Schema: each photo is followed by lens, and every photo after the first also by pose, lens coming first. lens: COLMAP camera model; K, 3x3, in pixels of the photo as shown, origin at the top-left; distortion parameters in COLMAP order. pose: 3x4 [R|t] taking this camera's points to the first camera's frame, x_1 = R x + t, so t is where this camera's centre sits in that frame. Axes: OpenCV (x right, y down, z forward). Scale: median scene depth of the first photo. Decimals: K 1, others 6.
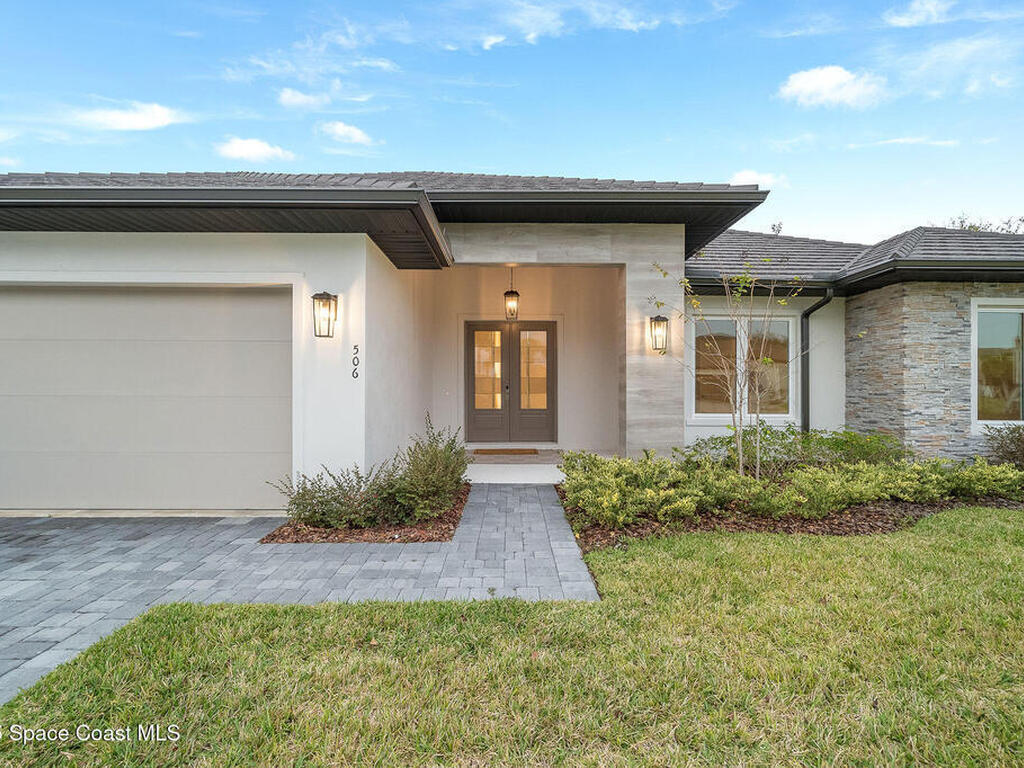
lens RADIAL K [[459.5, 0, 508.2], [0, 459.5, 385.0], [0, 0, 1]] dist [-0.000703, -0.000672]
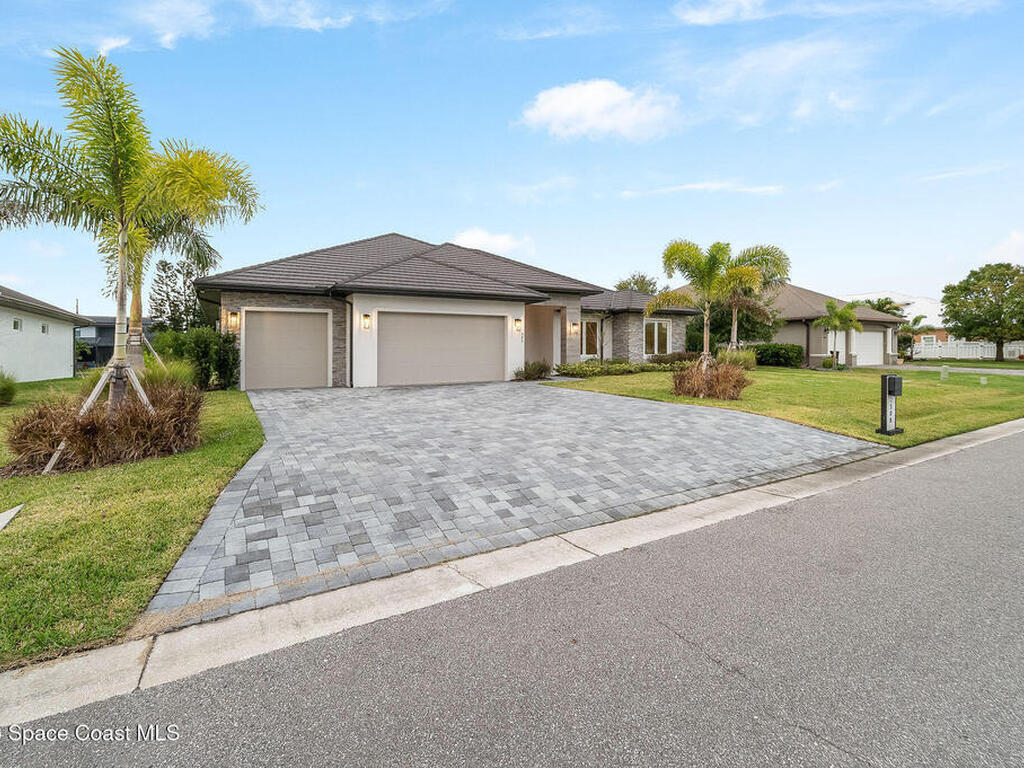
lens RADIAL K [[459.5, 0, 508.2], [0, 459.5, 385.0], [0, 0, 1]] dist [-0.000703, -0.000672]
pose [[0.871837, -0.048755, 0.487364, -1.321704], [0.013721, 0.997074, 0.075201, 0.029559], [-0.489604, -0.058876, 0.869955, -1.276478]]
